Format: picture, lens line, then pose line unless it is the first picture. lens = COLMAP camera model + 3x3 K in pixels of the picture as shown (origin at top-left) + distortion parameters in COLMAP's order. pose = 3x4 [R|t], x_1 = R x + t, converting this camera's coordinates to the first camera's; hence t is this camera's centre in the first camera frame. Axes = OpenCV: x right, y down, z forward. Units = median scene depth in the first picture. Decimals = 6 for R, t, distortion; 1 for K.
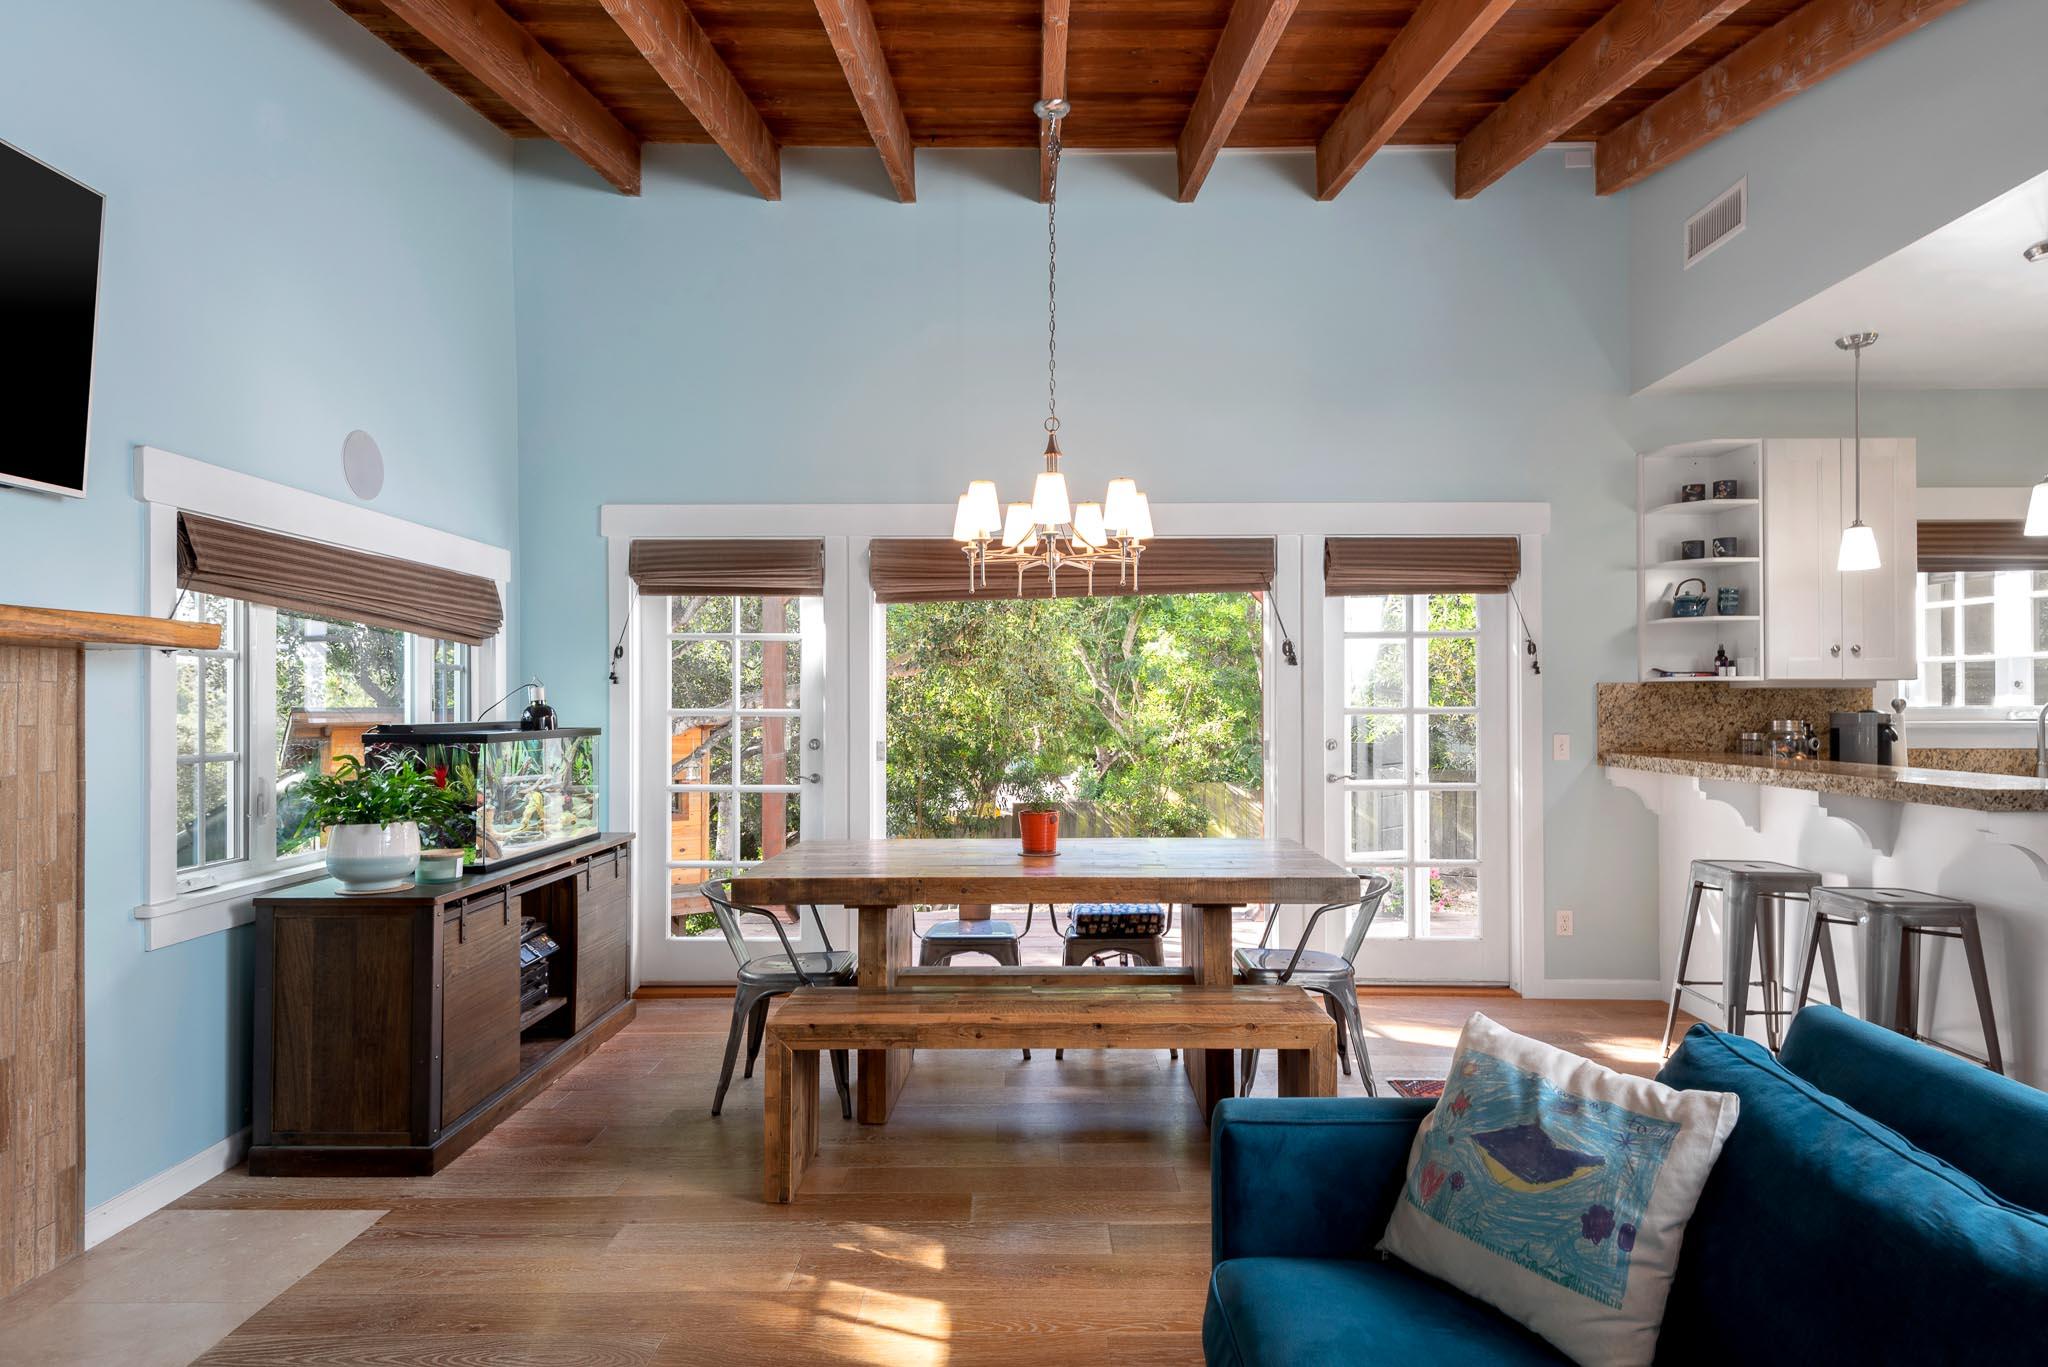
lens RADIAL K [[1114.7, 0, 1041.4], [0, 1114.7, 688.8], [0, 0, 1]] dist [0.009634, -0.002653]
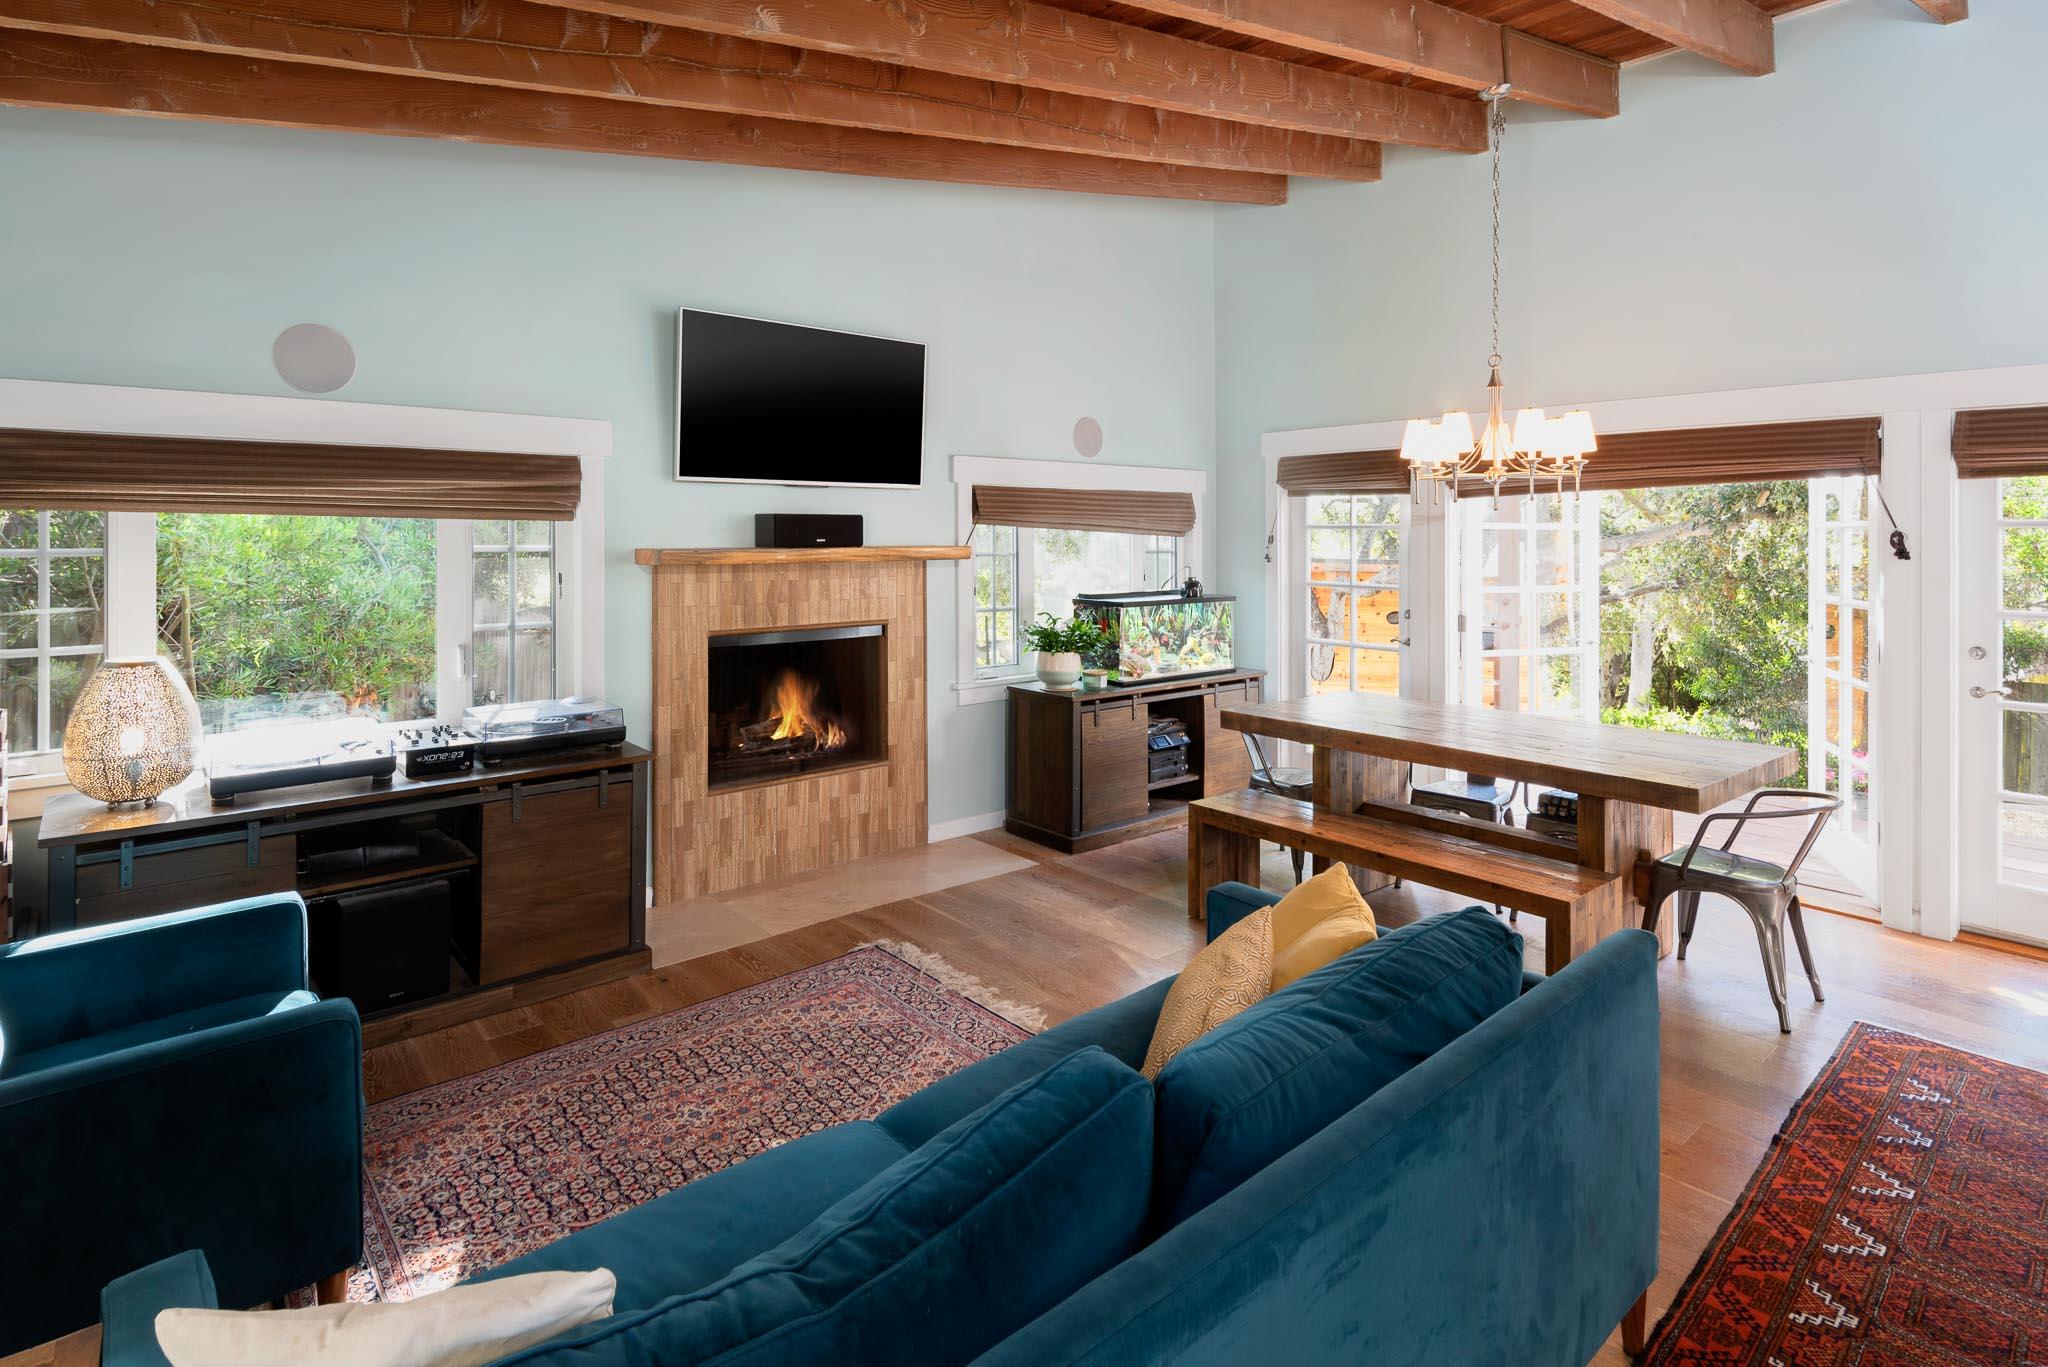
lens RADIAL K [[1028.0, 0, 1047.2], [0, 1028.0, 541.3], [0, 0, 1]] dist [0.001858, -0.000768]
pose [[0.658319, 0.008489, -0.752691, 0.626680], [0.005215, 0.999861, 0.015838, -0.081788], [0.752721, -0.014351, 0.658183, -0.083921]]
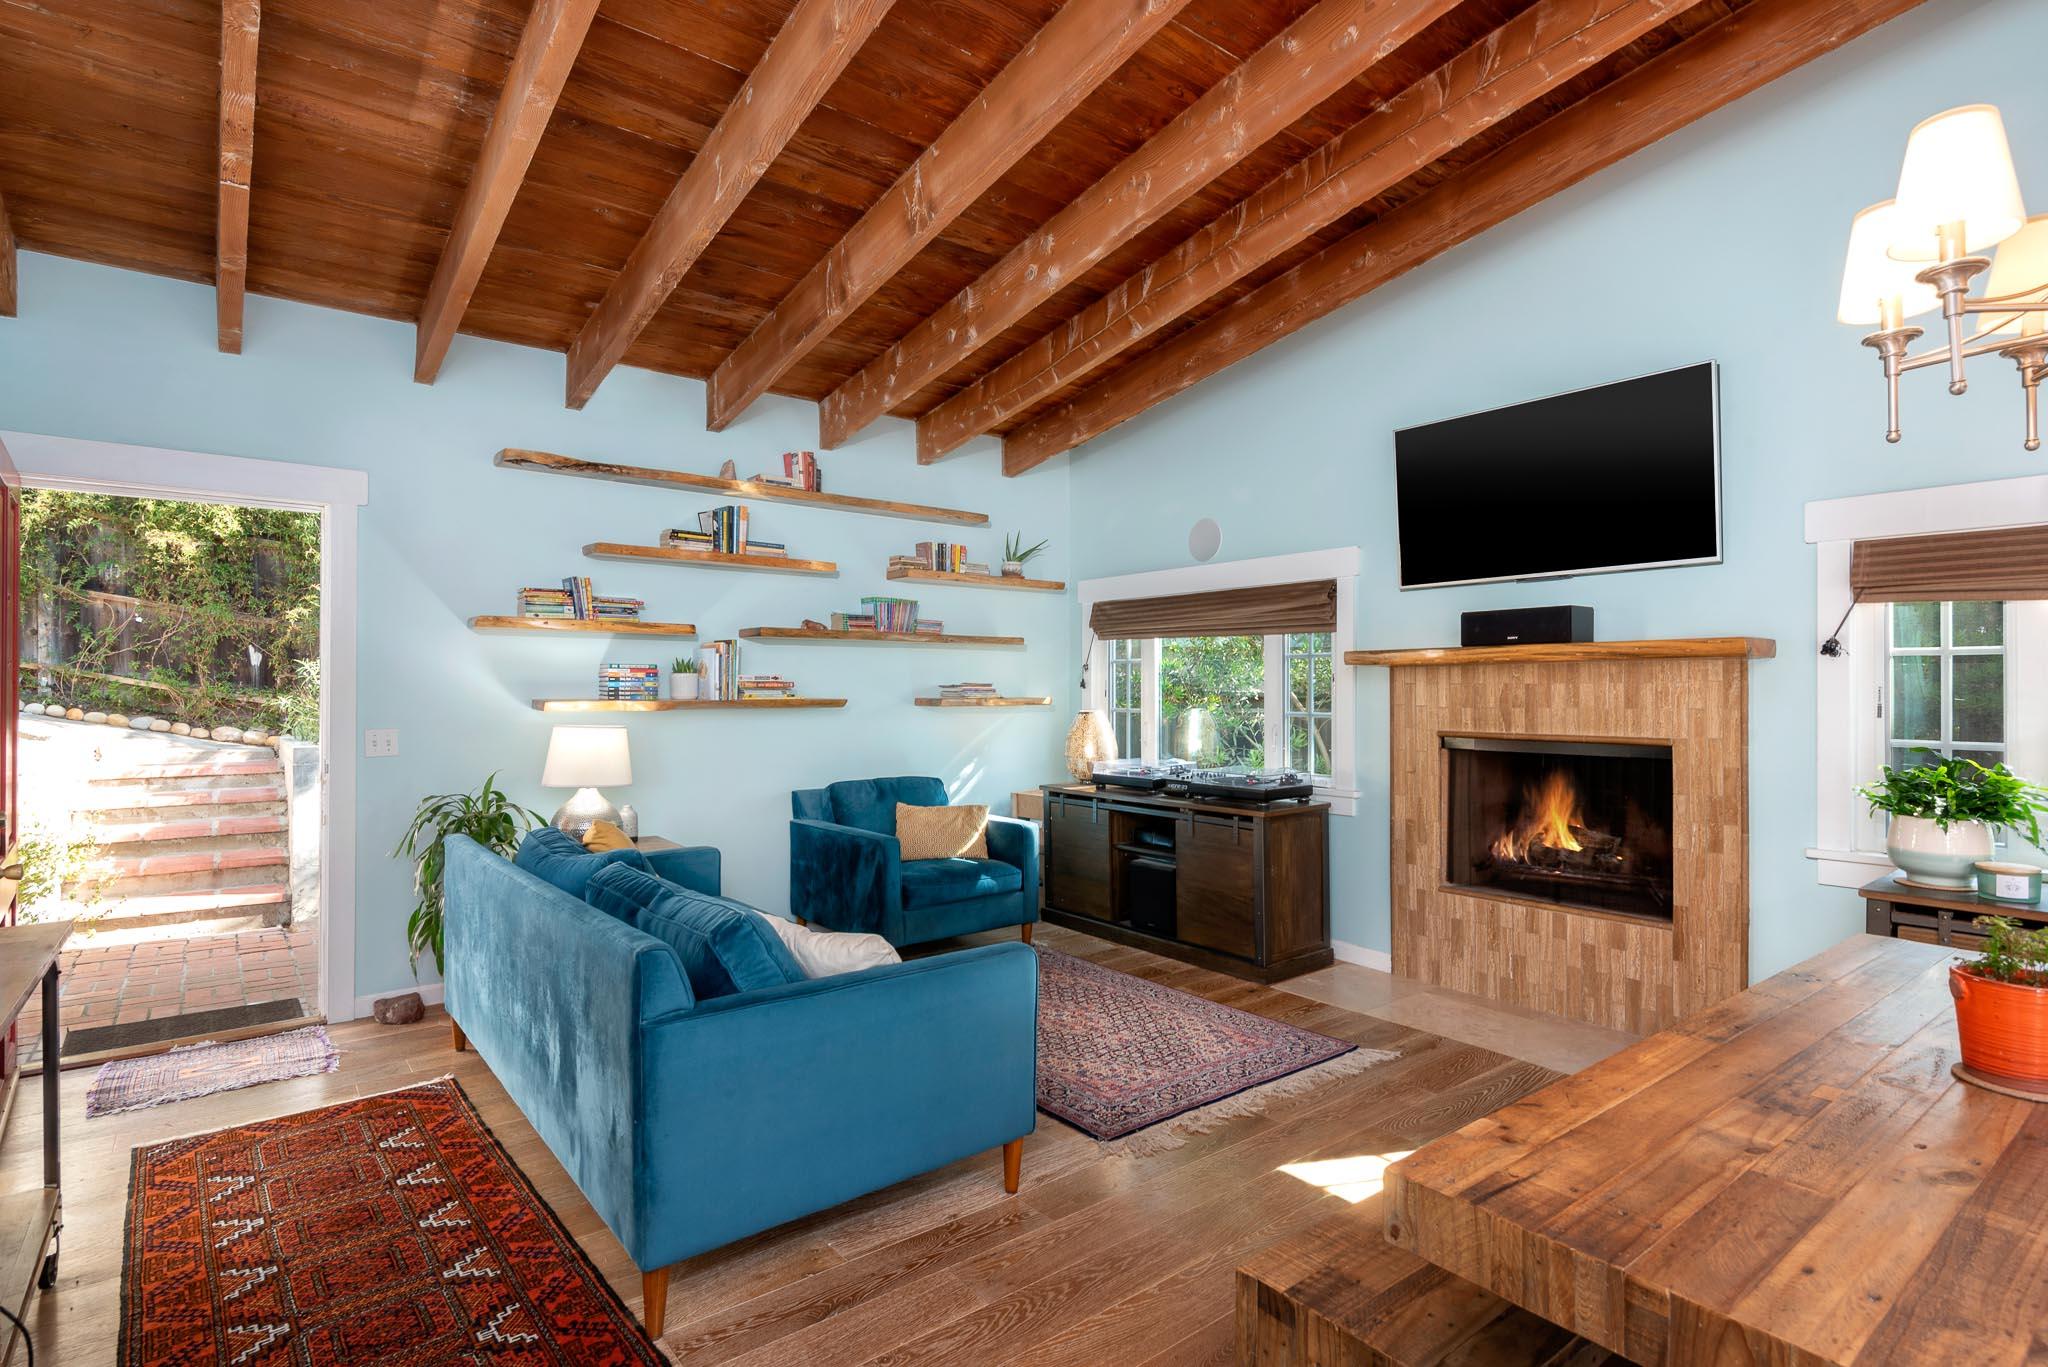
lens RADIAL K [[1006.3, 0, 1030.9], [0, 1006.3, 697.8], [0, 0, 1]] dist [0.012746, -0.007411]
pose [[-0.790720, 0.005814, -0.612150, 0.595540], [0.007888, 0.999969, -0.000691, 0.008116], [0.612127, -0.005375, -0.790741, 1.234920]]
